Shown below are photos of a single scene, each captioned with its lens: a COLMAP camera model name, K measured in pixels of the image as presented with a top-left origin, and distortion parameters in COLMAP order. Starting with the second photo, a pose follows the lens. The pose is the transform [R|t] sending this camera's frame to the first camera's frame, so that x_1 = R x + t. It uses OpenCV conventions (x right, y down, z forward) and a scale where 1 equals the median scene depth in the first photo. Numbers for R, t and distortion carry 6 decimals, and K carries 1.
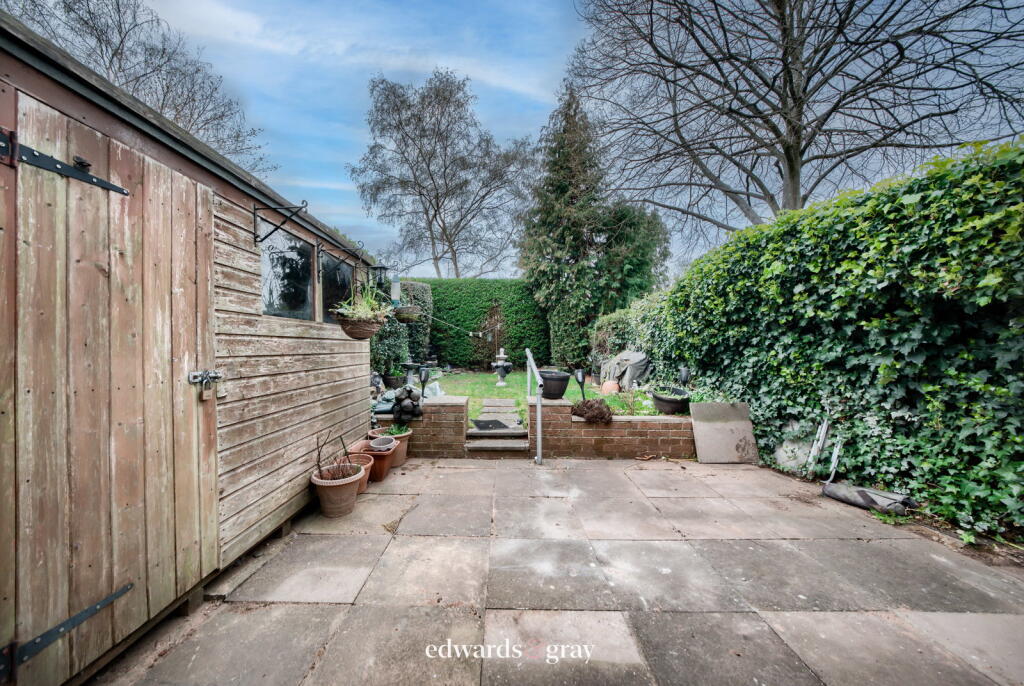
lens RADIAL K [[356.0, 0, 507.9], [0, 356.0, 348.2], [0, 0, 1]] dist [0.000416, 0.000030]
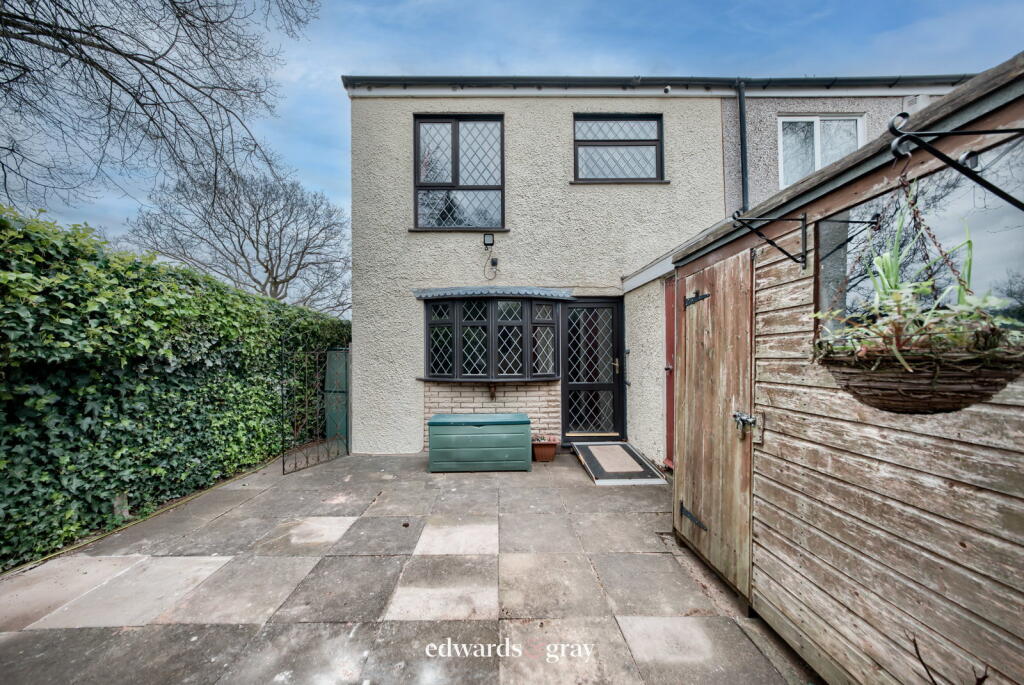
lens RADIAL K [[356.0, 0, 507.9], [0, 356.0, 347.7], [0, 0, 1]] dist [0.000416, 0.000030]
pose [[-0.999658, 0.006397, -0.025362, -0.061229], [0.006991, 0.999702, -0.023409, -0.115762], [0.025204, -0.023578, -0.999404, 1.949784]]
